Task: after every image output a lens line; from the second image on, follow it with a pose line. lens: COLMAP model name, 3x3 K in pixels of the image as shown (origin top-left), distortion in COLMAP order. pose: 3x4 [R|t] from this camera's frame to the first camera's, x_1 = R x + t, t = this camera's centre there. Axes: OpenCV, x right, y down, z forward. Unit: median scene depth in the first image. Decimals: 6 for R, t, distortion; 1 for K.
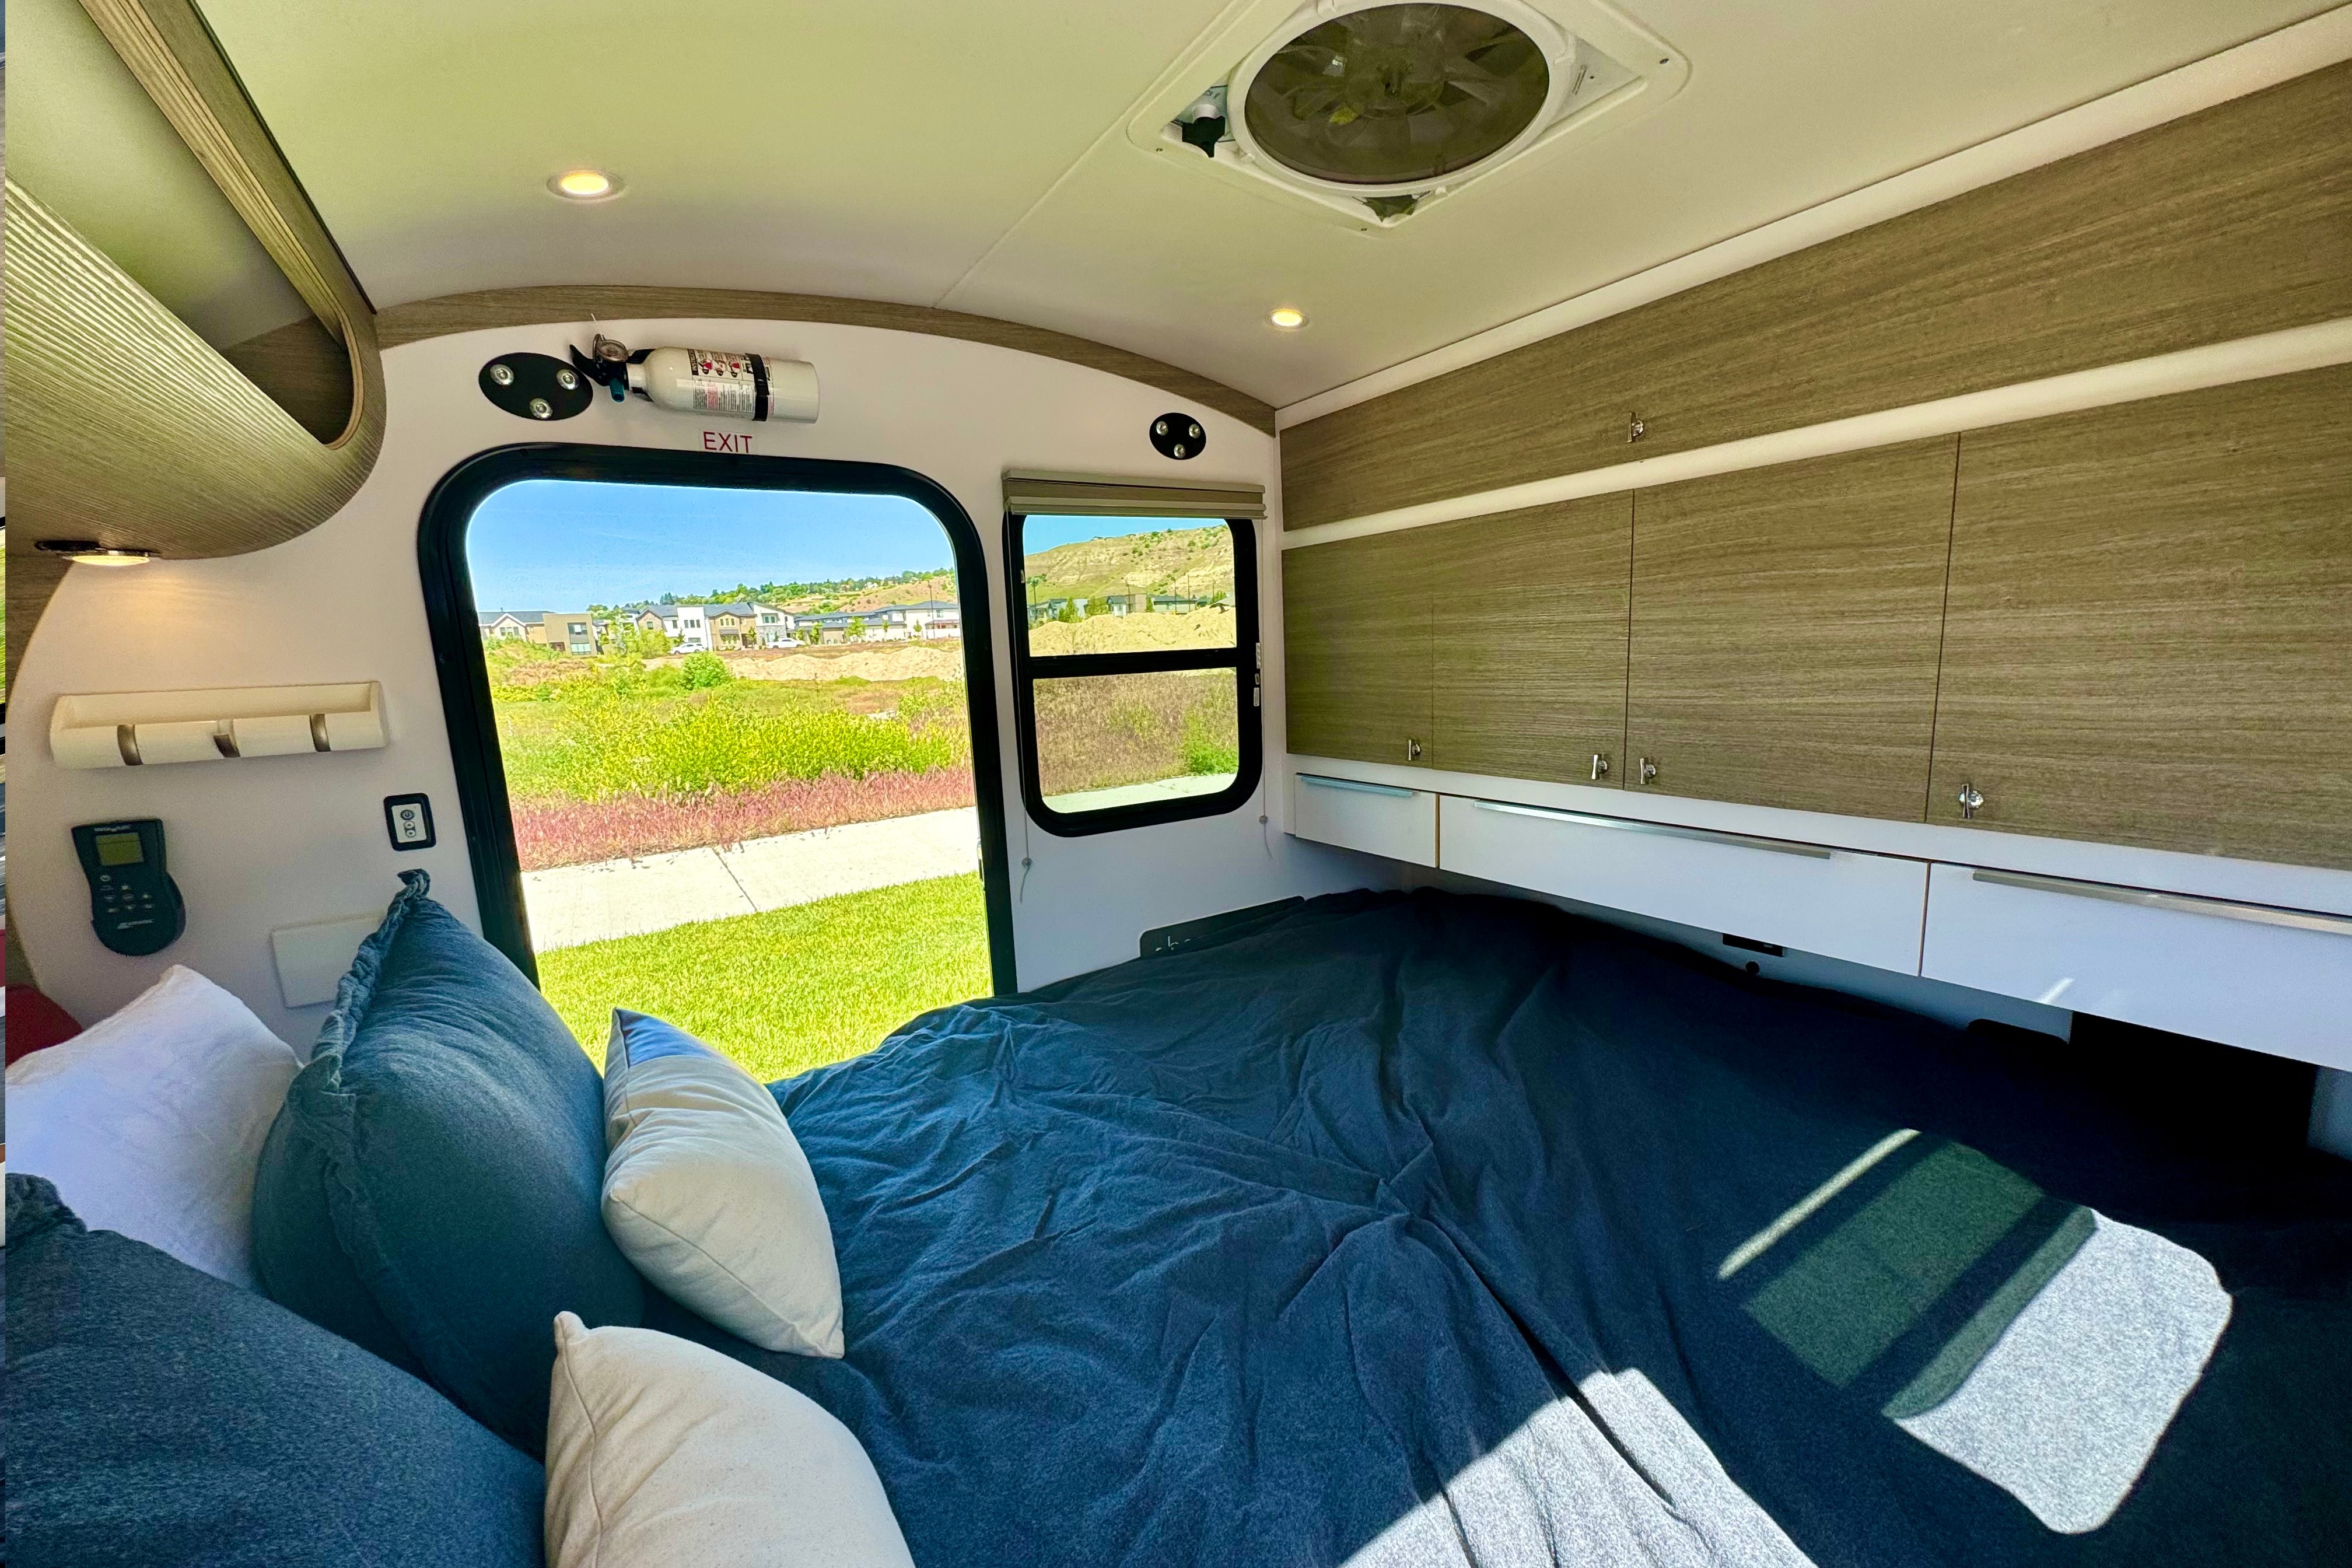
lens RADIAL K [[936.9, 0, 1180.4], [0, 936.9, 804.8], [0, 0, 1]] dist [0.001783, 0.000053]
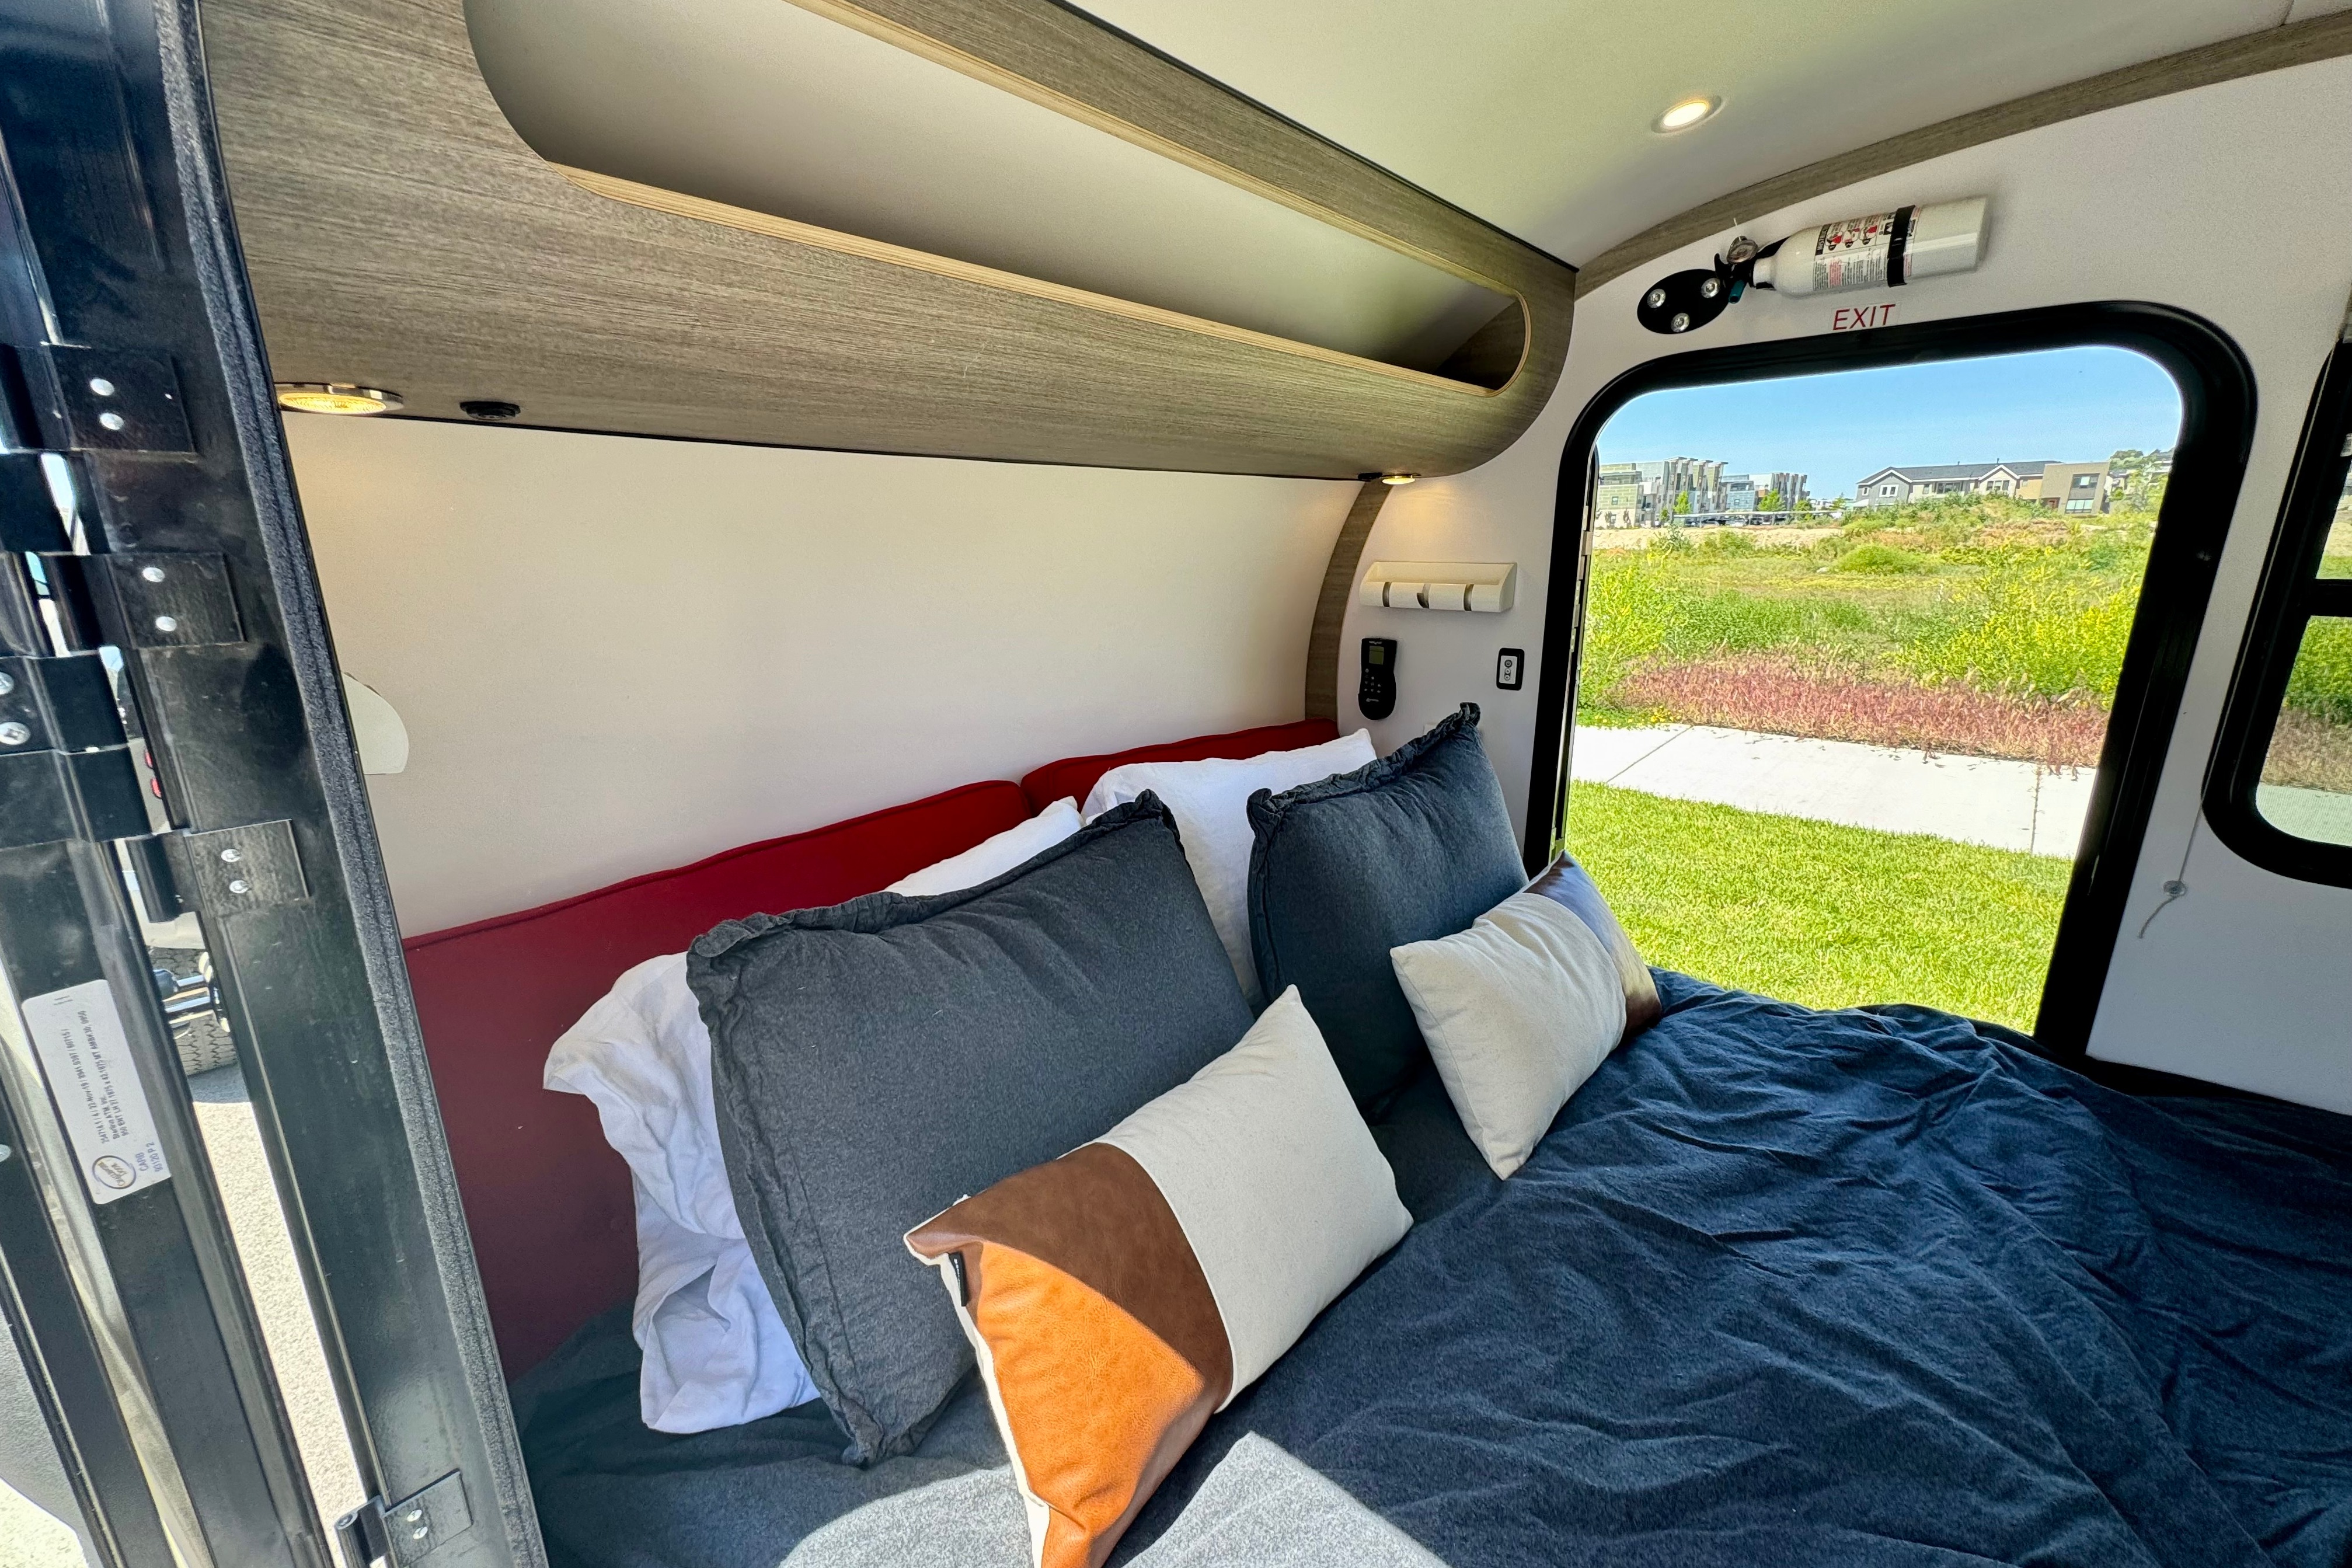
lens RADIAL K [[935.7, 0, 1176.0], [0, 935.7, 784.0], [0, 0, 1]] dist [-0.000297, 0.000070]
pose [[0.254458, 0.285123, -0.924098, 0.343901], [-0.166664, 0.954183, 0.248513, -0.077133], [0.952615, 0.090778, 0.290319, 0.160815]]
